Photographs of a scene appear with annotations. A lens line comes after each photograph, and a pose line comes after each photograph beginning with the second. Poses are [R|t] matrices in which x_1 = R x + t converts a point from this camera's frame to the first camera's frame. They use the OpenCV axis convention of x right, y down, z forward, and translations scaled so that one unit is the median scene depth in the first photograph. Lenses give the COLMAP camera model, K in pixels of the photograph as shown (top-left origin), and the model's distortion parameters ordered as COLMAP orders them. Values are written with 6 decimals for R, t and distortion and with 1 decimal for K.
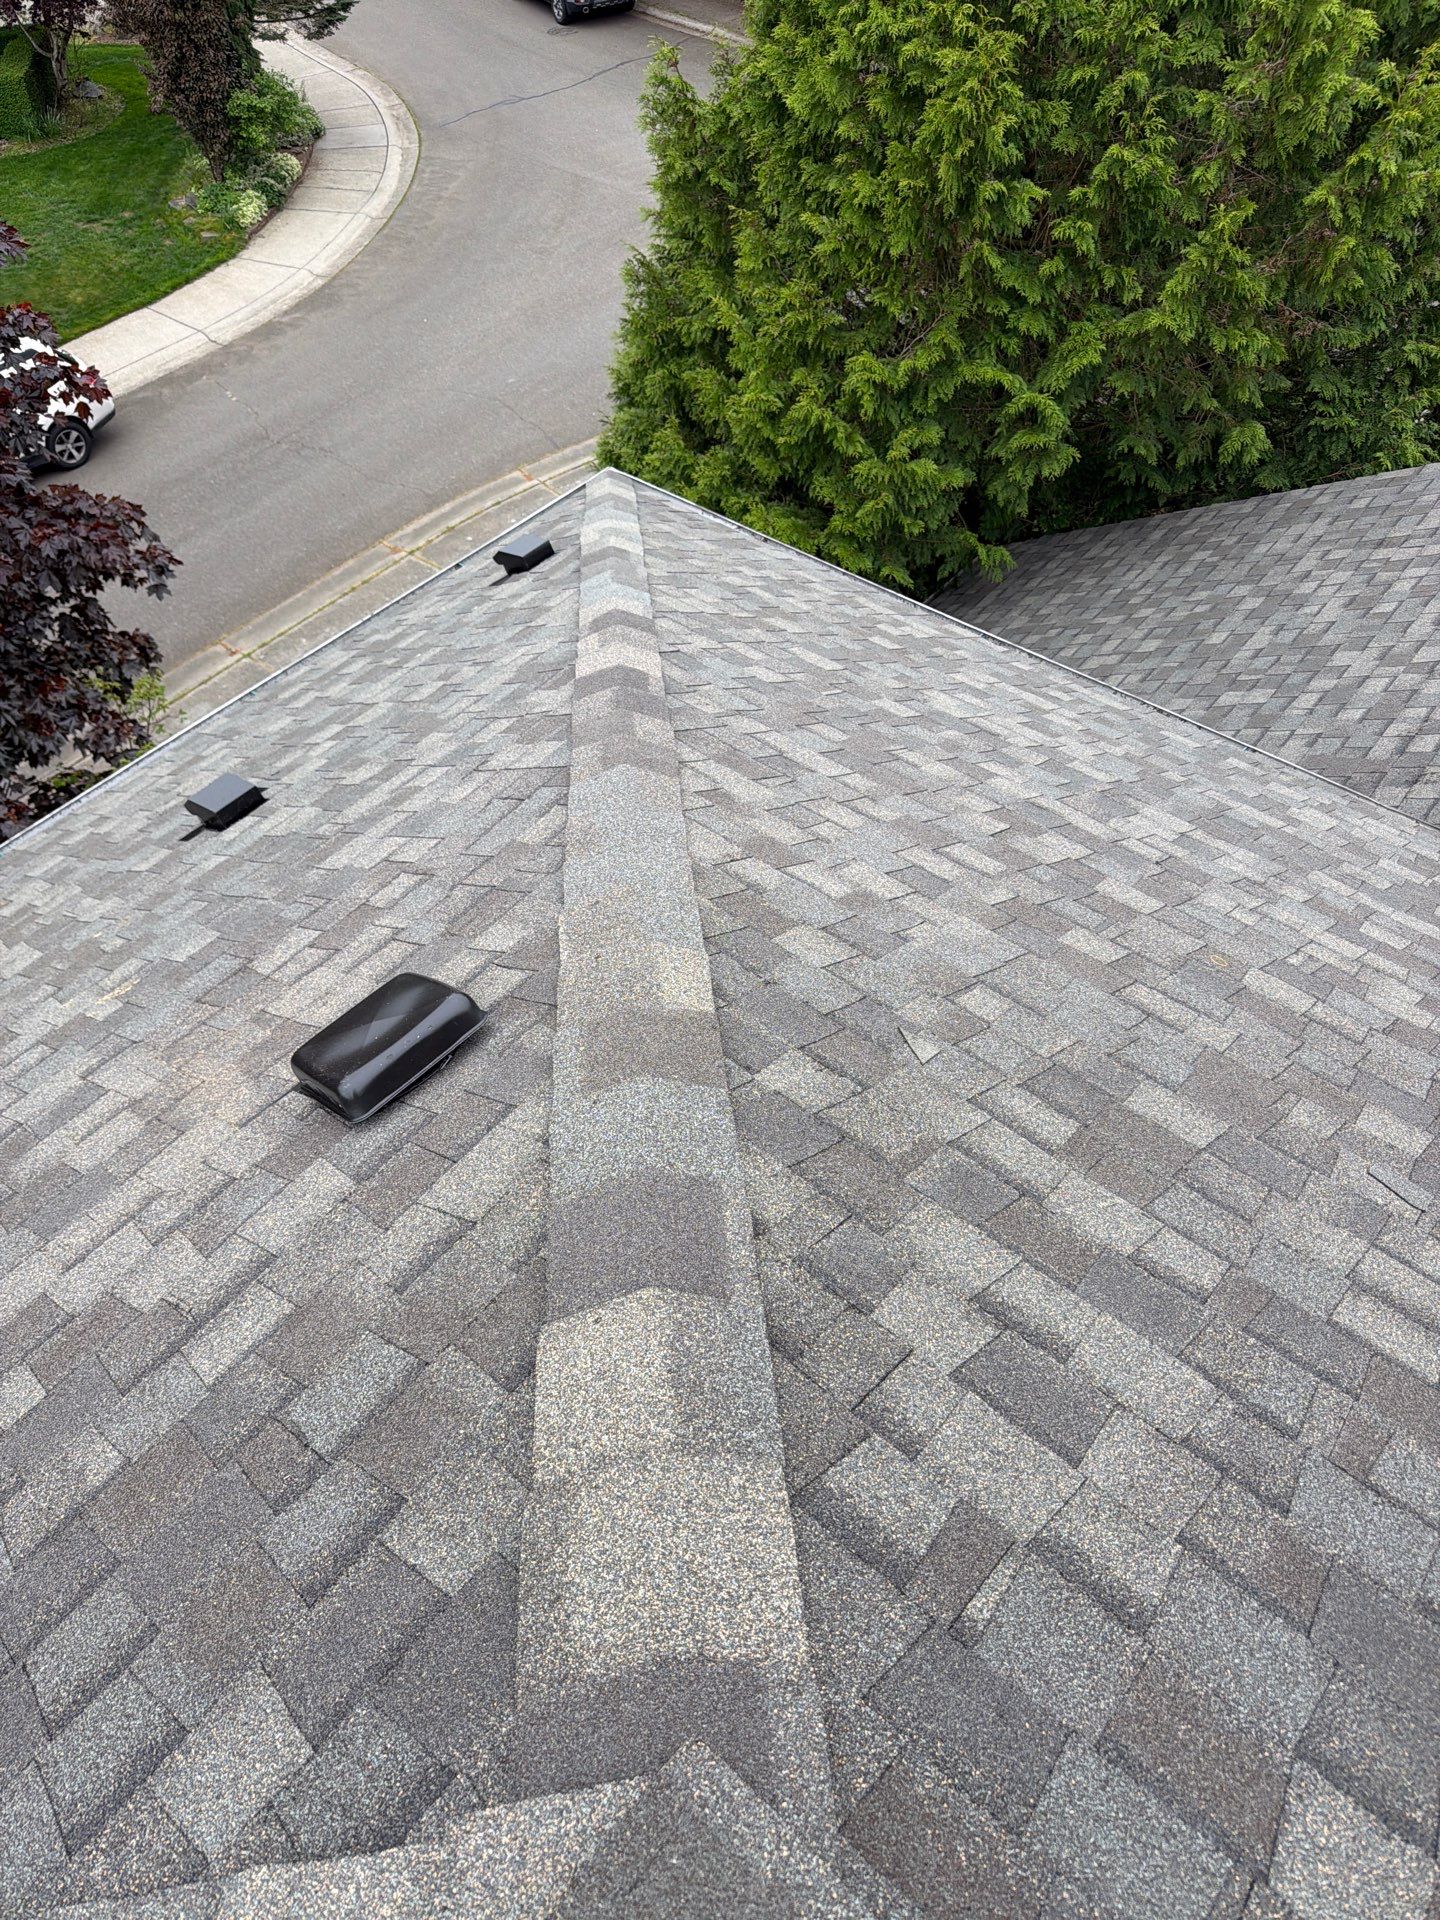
lens RADIAL K [[1346.1, 0, 731.1], [0, 1346.1, 953.5], [0, 0, 1]] dist [0.053850, -0.056893]
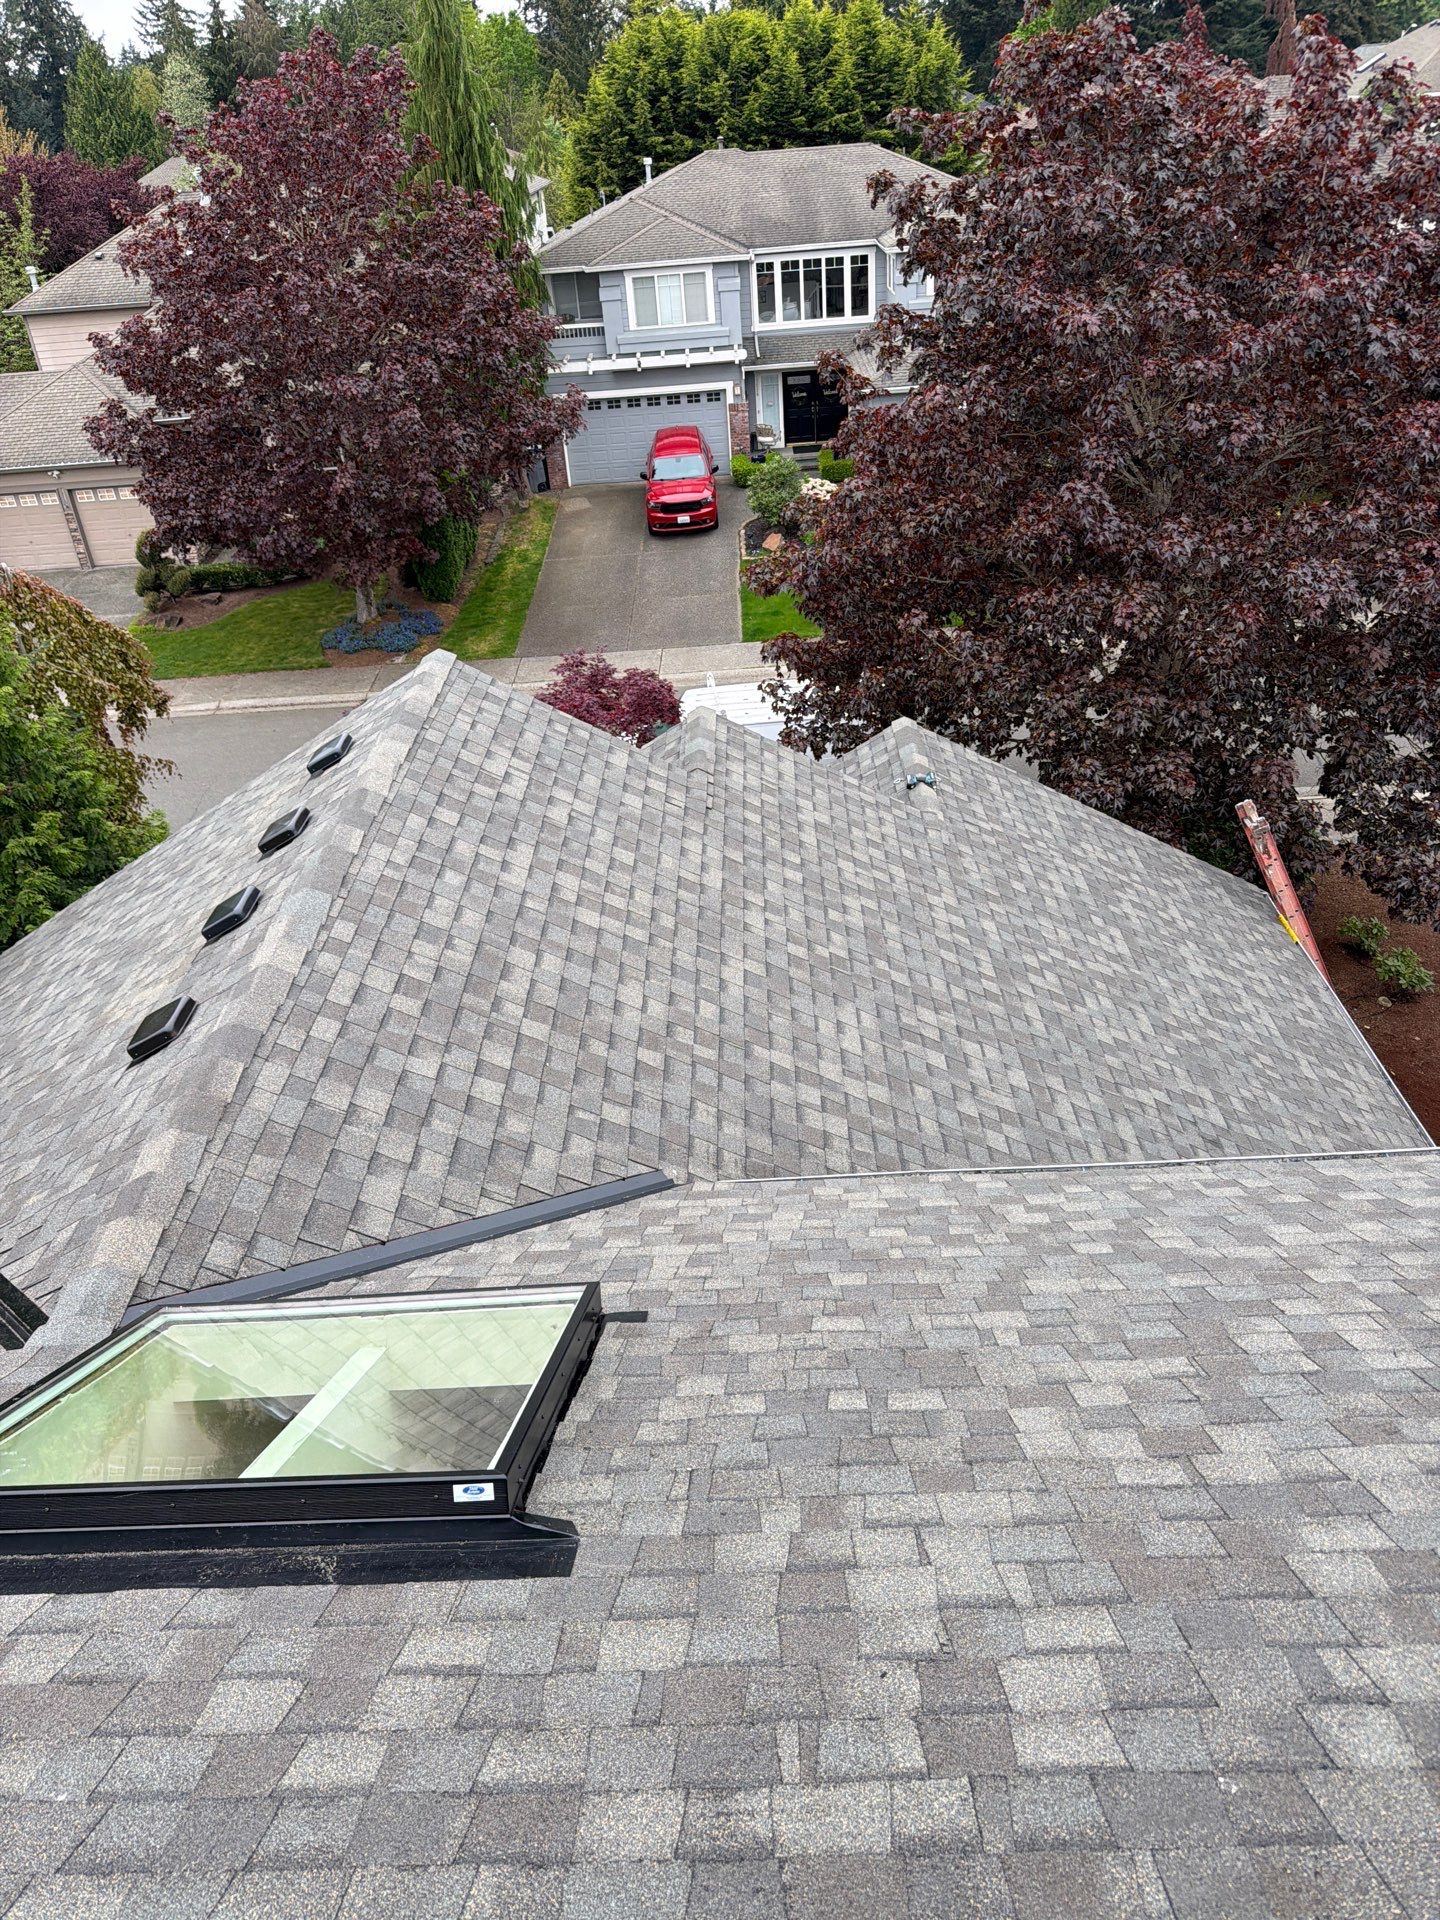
lens RADIAL K [[1346.1, 0, 718.4], [0, 1346.1, 940.1], [0, 0, 1]] dist [0.053850, -0.056893]
pose [[0.780935, -0.348630, 0.518264, 0.414584], [0.505466, 0.840181, -0.196470, 0.218871], [-0.366940, 0.415395, 0.832347, -0.237857]]
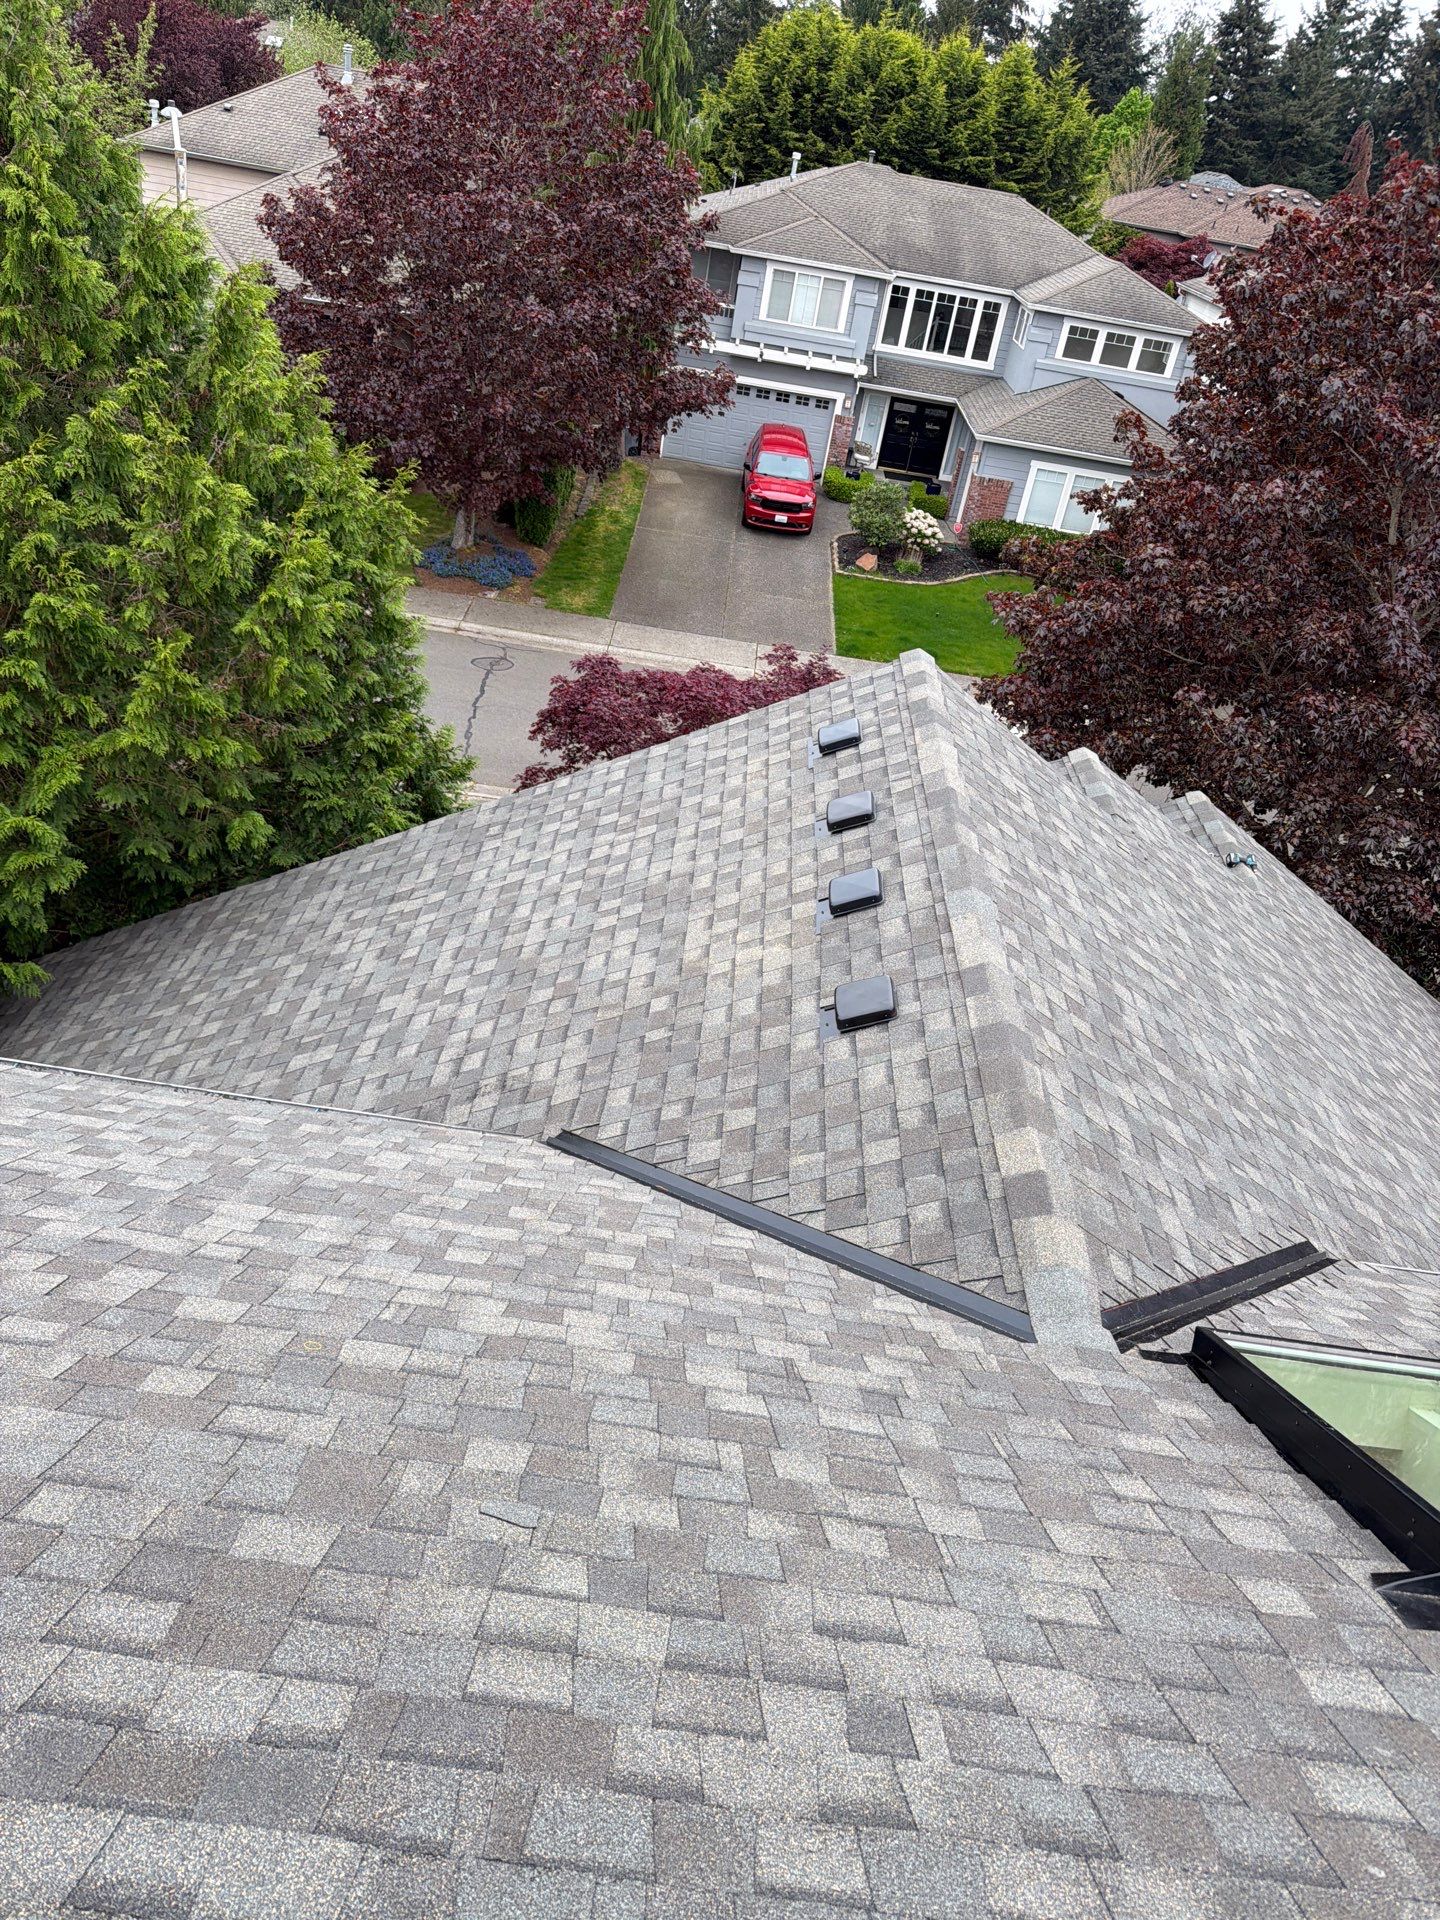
lens RADIAL K [[1346.1, 0, 716.8], [0, 1346.1, 937.4], [0, 0, 1]] dist [0.053850, -0.056893]
pose [[0.785423, -0.190048, 0.589061, 0.025937], [0.340392, 0.927482, -0.154629, -0.007290], [-0.516956, 0.321961, 0.793156, -0.017303]]
